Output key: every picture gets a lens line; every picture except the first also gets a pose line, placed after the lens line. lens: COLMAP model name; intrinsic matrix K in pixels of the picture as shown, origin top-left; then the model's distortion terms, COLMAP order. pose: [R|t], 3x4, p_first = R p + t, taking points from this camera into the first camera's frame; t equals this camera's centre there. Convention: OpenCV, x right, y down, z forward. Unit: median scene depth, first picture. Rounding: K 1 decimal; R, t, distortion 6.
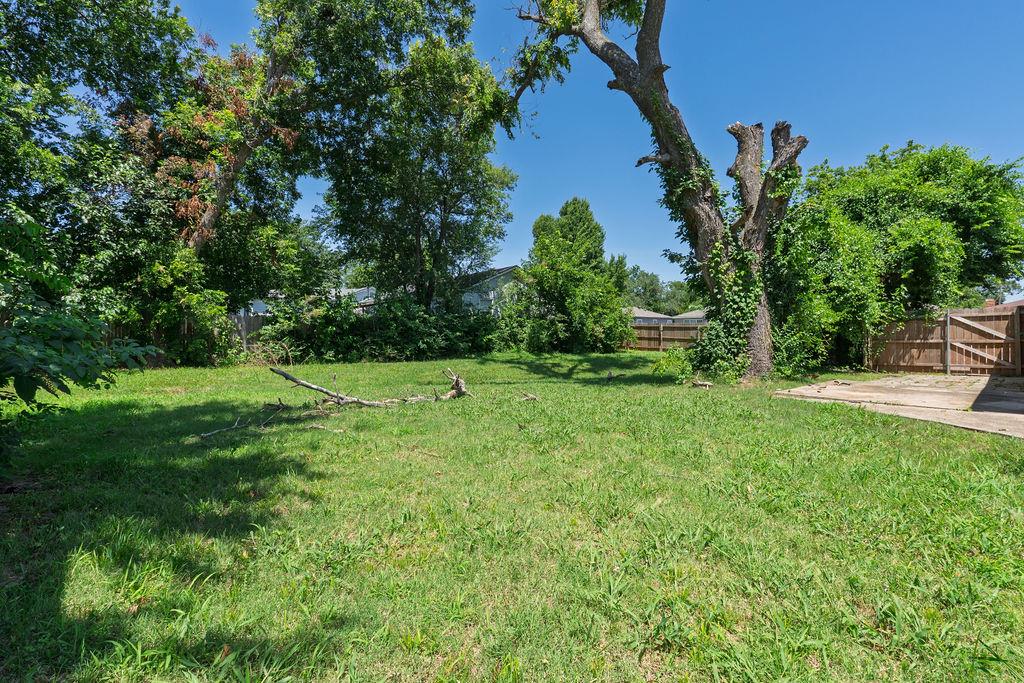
lens RADIAL K [[470.6, 0, 512.4], [0, 470.6, 339.6], [0, 0, 1]] dist [-0.011261, -0.000707]
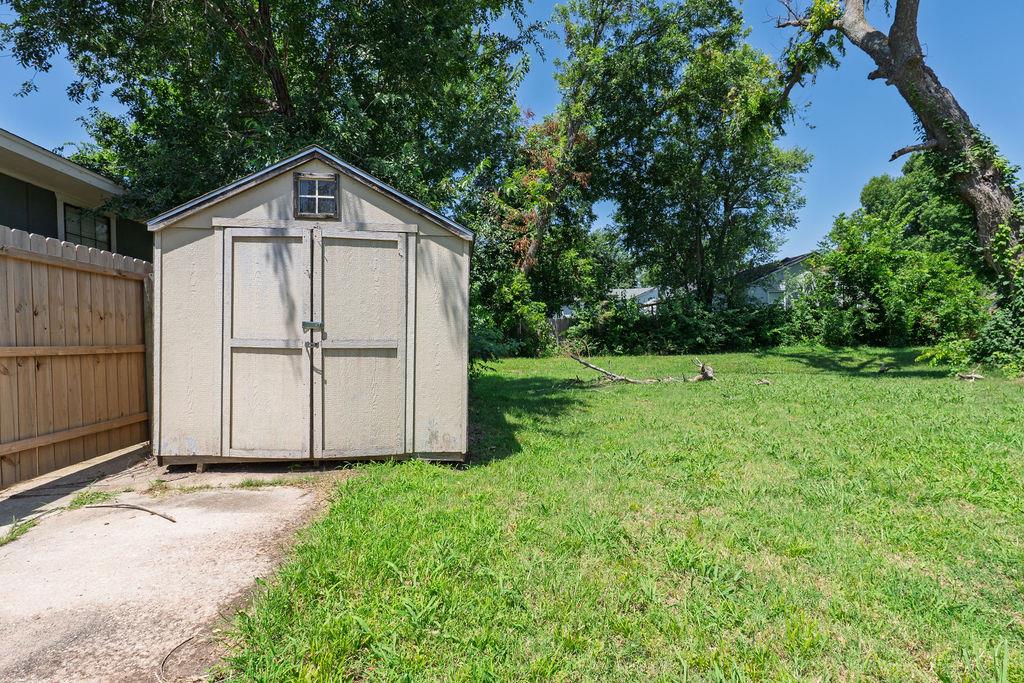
lens RADIAL K [[470.6, 0, 512.4], [0, 470.6, 339.6], [0, 0, 1]] dist [-0.011261, -0.000707]
pose [[0.815785, -0.012868, -0.578212, 0.092019], [0.018921, 0.999811, 0.004444, -0.001792], [0.578046, -0.014566, 0.815874, -0.155847]]
